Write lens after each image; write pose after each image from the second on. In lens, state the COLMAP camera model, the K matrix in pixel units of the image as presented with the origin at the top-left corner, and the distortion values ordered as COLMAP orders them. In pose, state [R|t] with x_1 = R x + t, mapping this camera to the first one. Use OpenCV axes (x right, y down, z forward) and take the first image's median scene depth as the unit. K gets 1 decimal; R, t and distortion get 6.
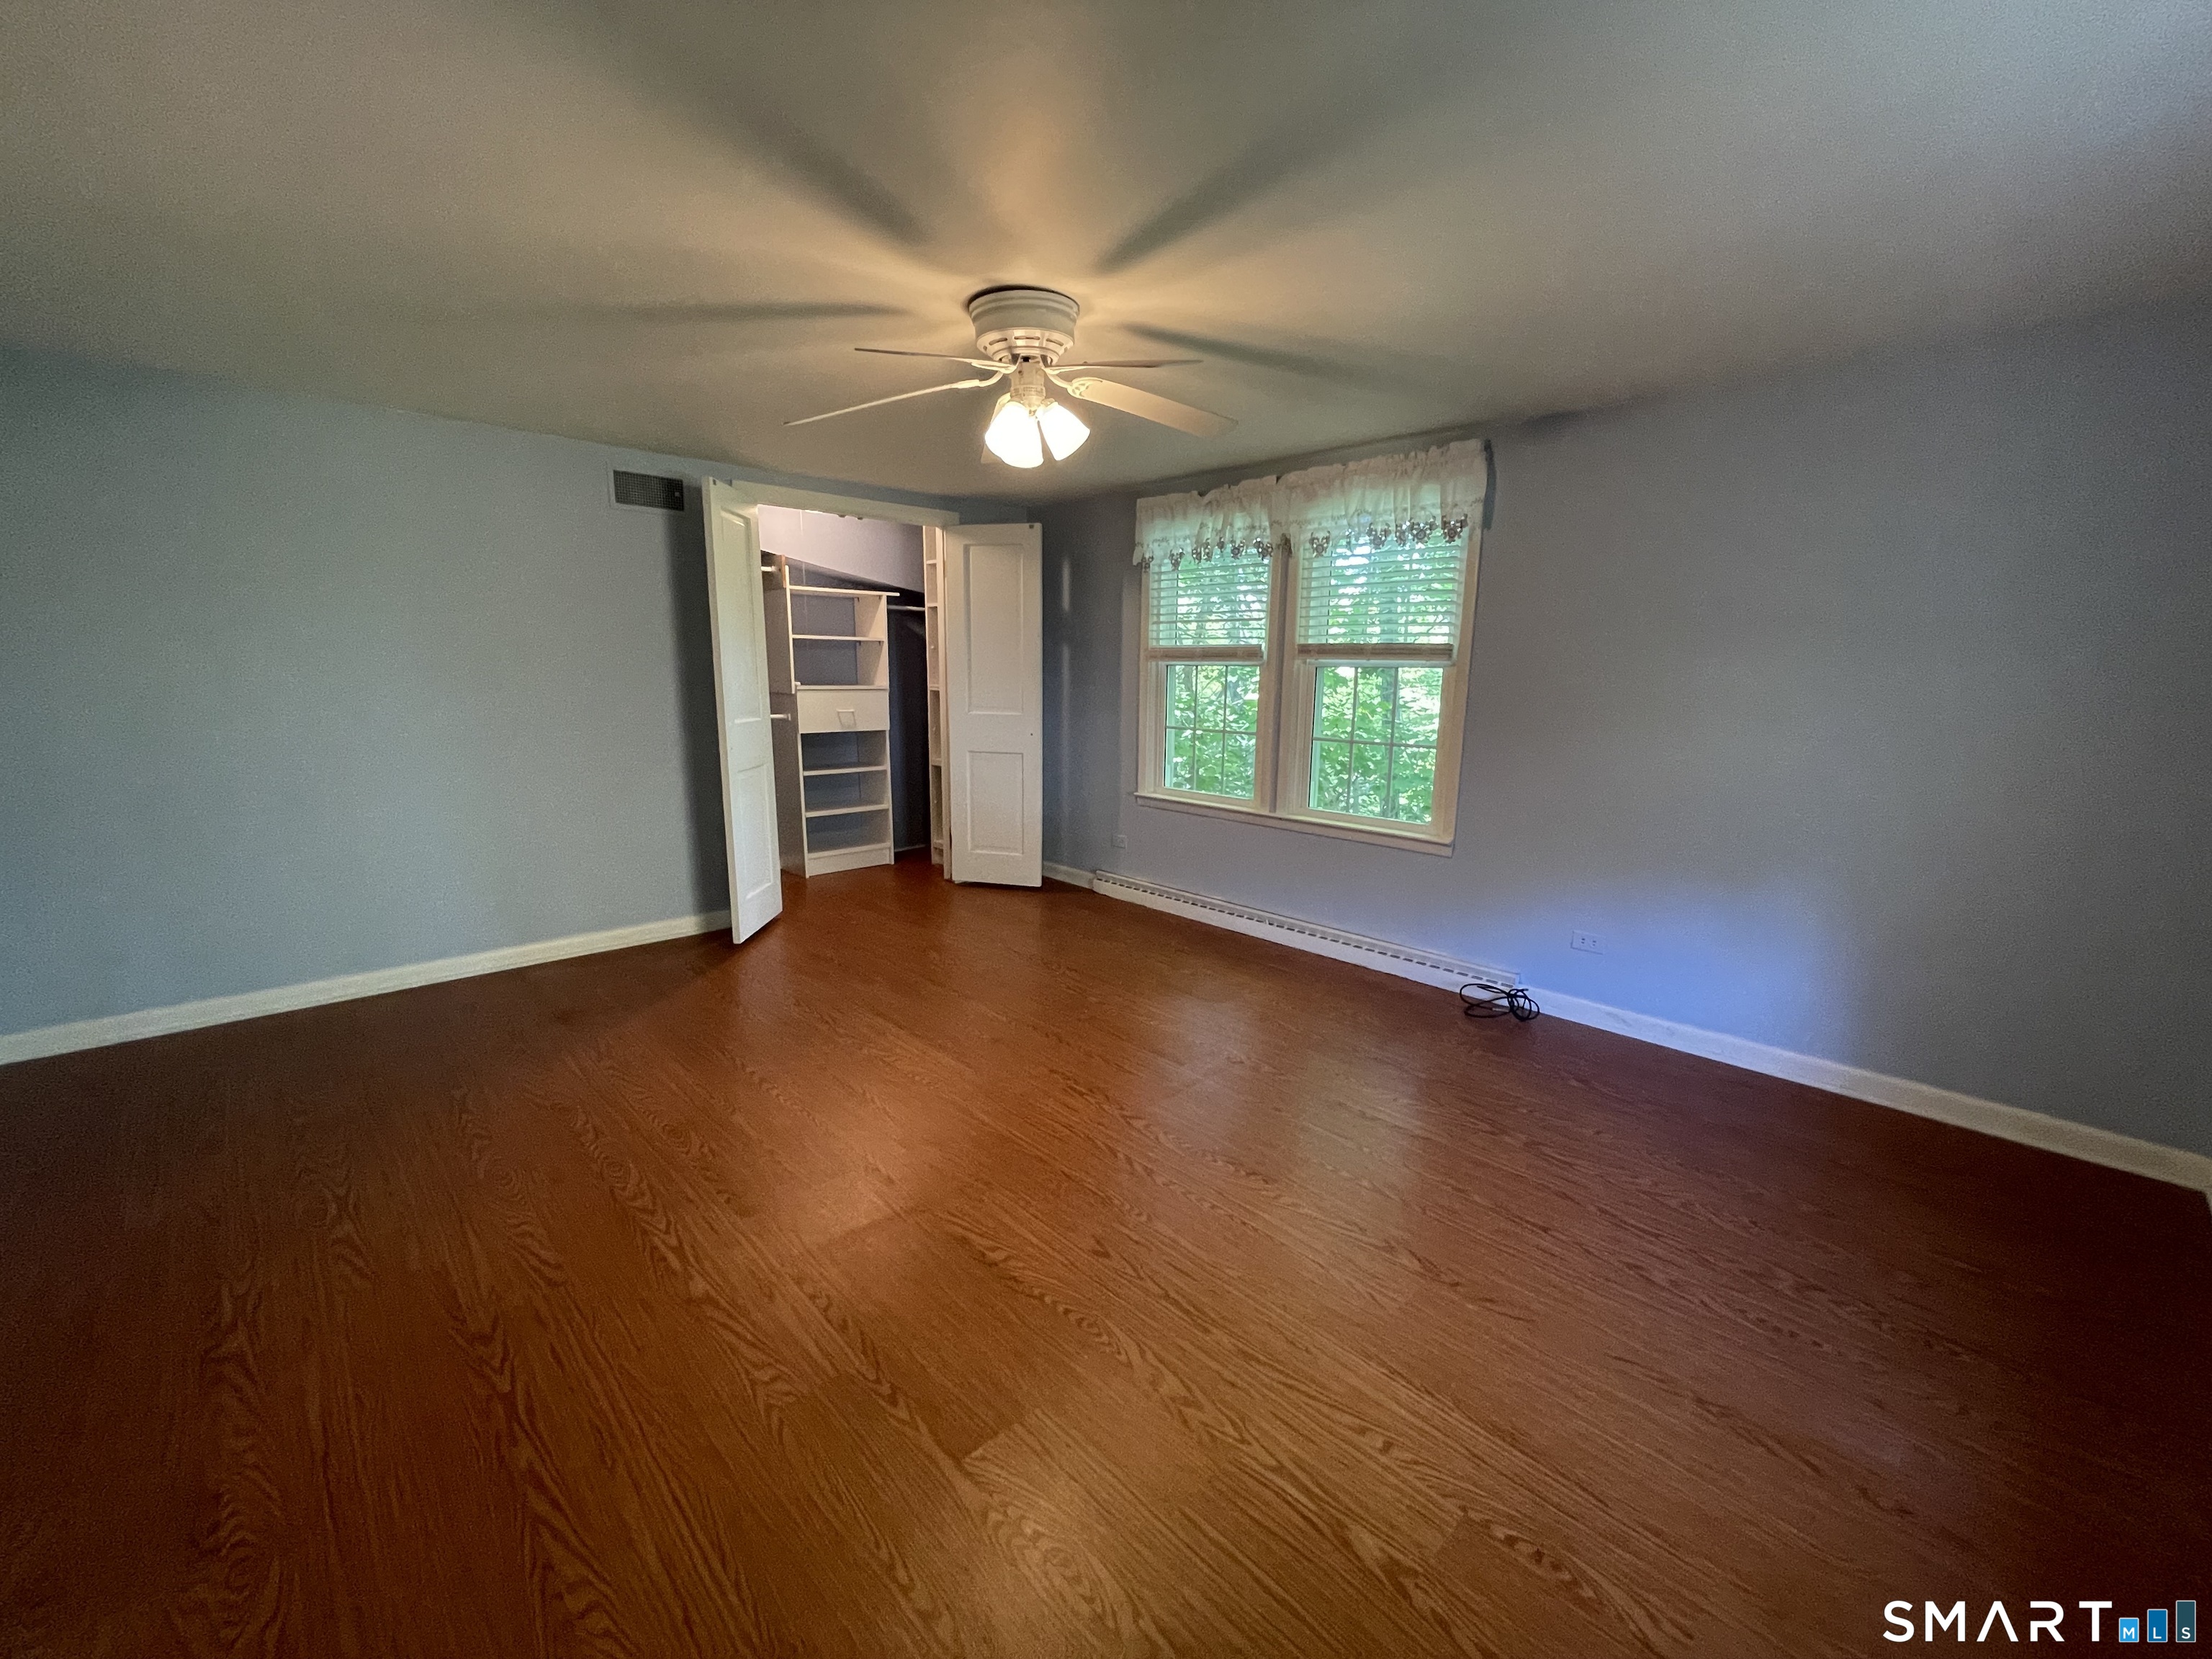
lens RADIAL K [[884.8, 0, 1093.7], [0, 884.8, 843.0], [0, 0, 1]] dist [0.003686, 0.000073]
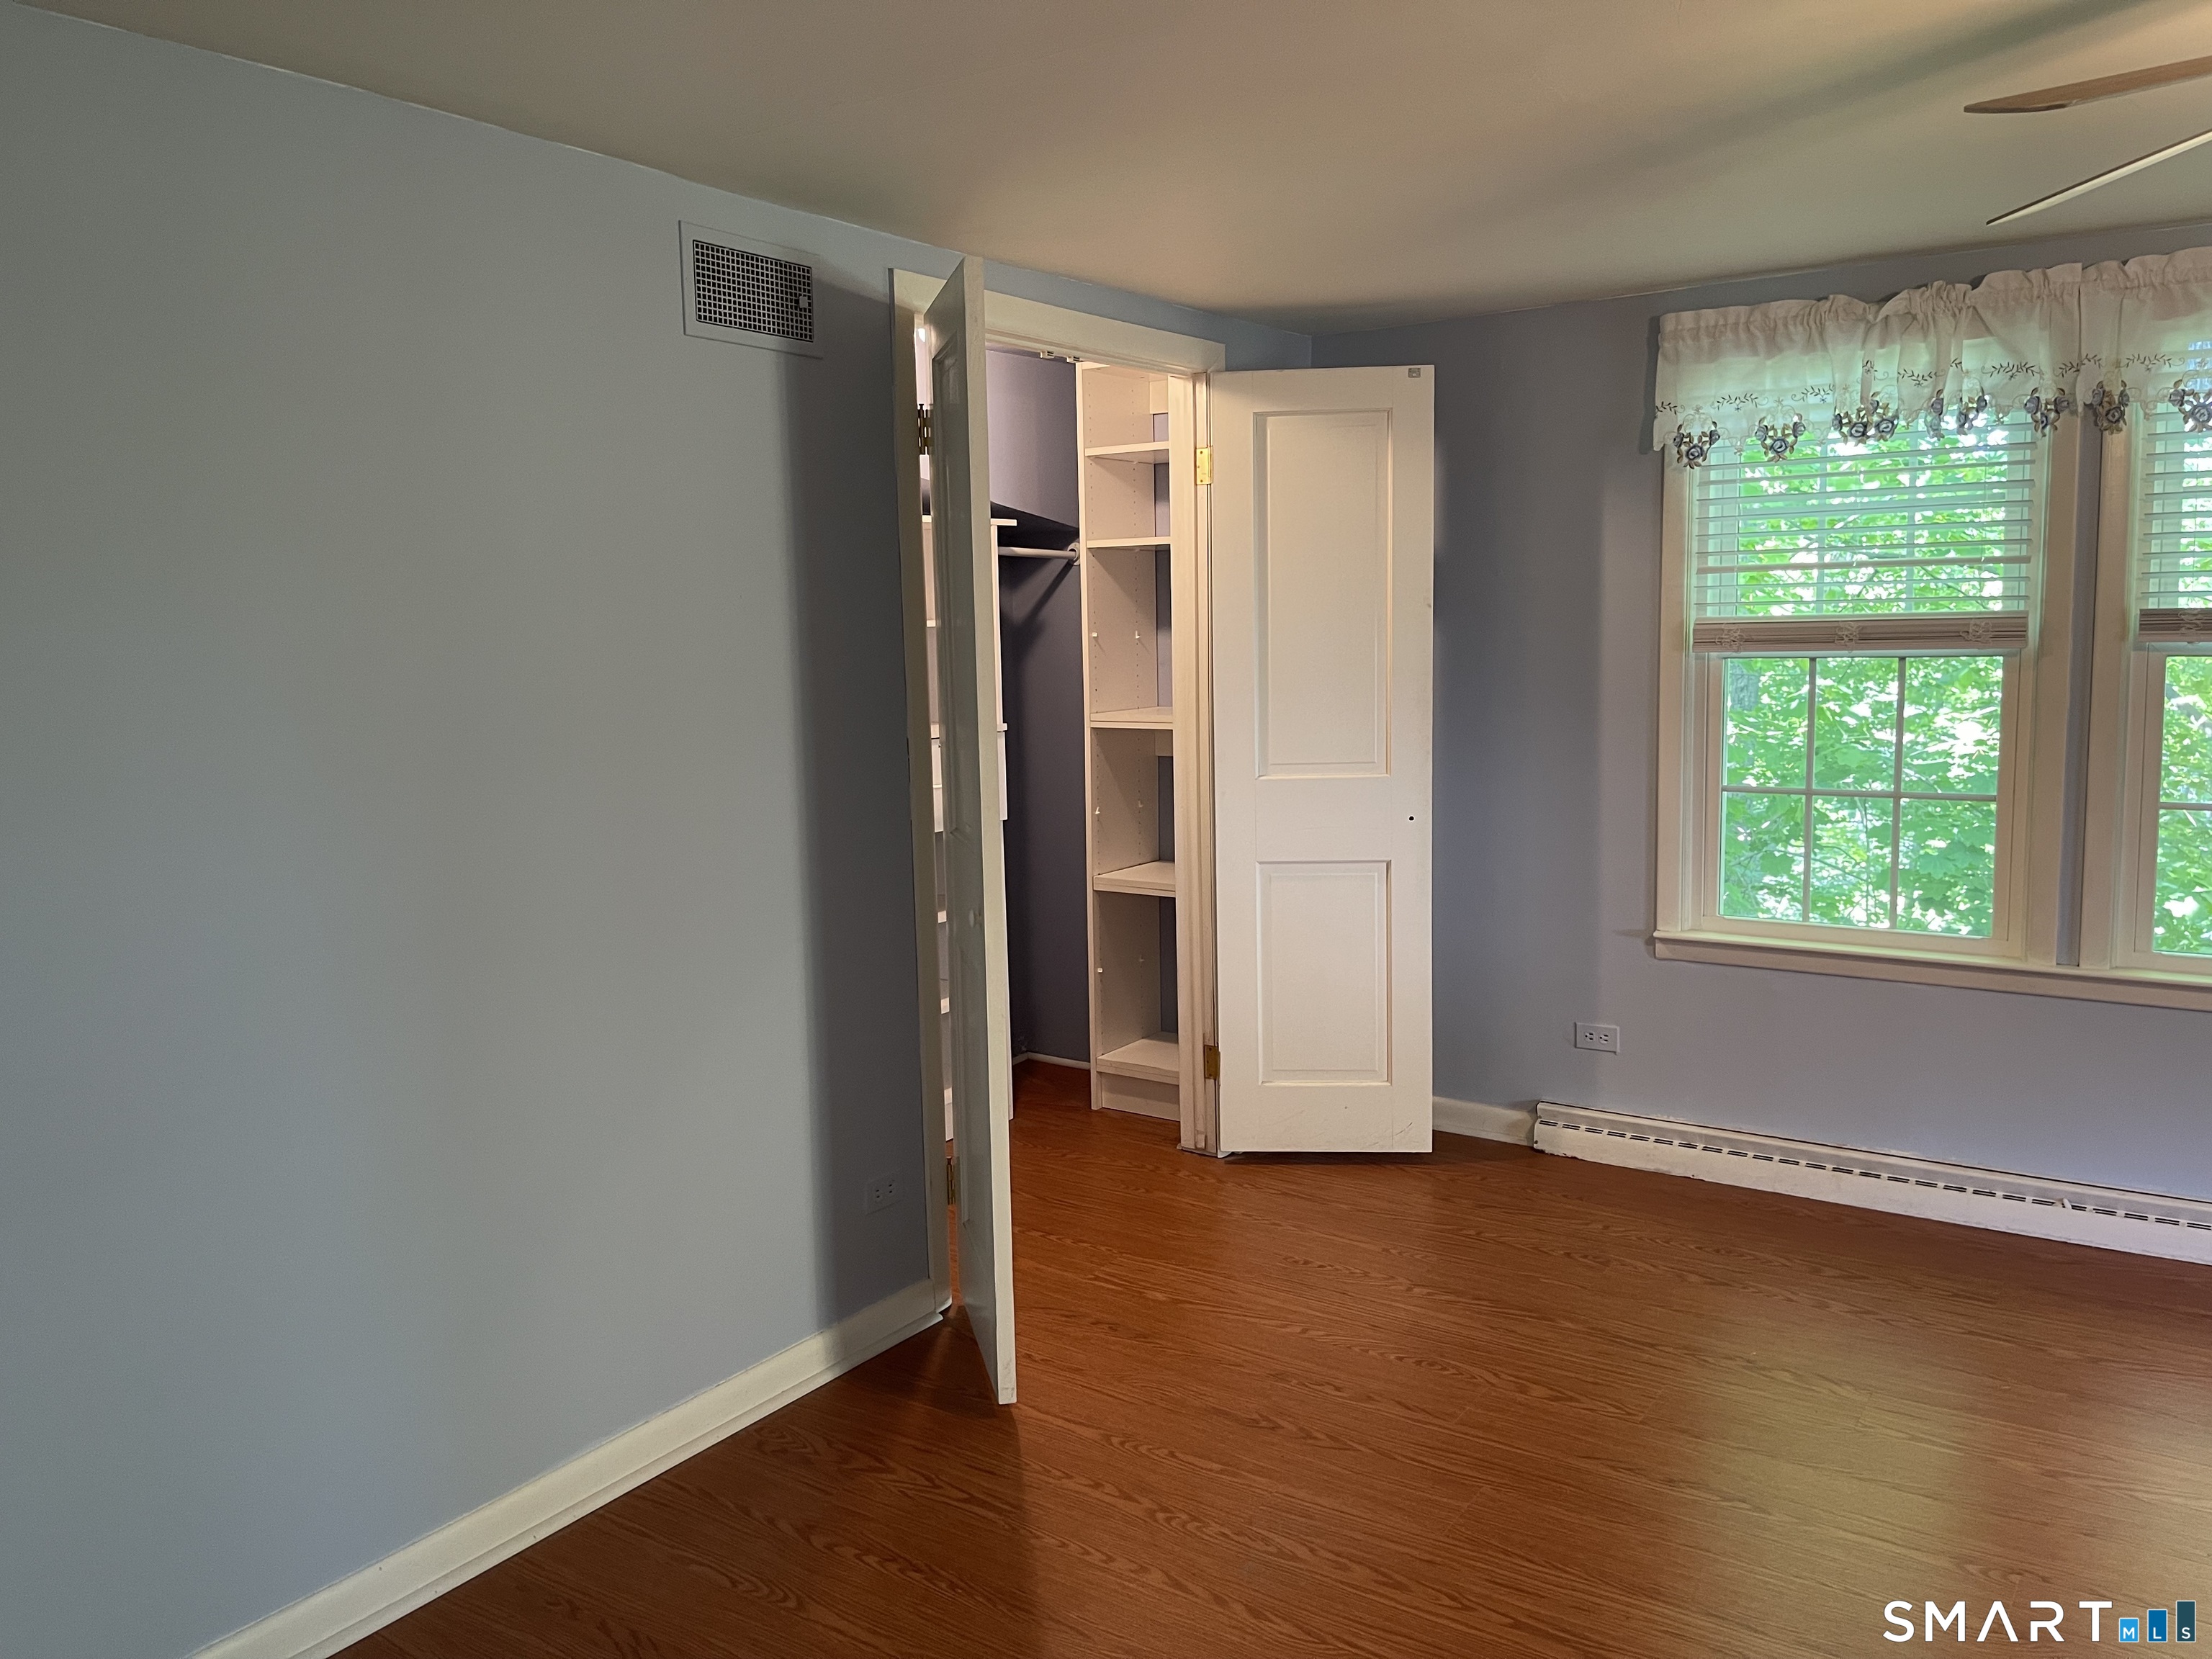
lens RADIAL K [[1678.3, 0, 1102.6], [0, 1678.3, 820.9], [0, 0, 1]] dist [0.068504, -0.088358]
pose [[0.977607, -0.058844, 0.202043, -0.408856], [0.074920, 0.994524, -0.072857, -0.072296], [-0.196649, 0.086363, 0.976663, 0.190435]]
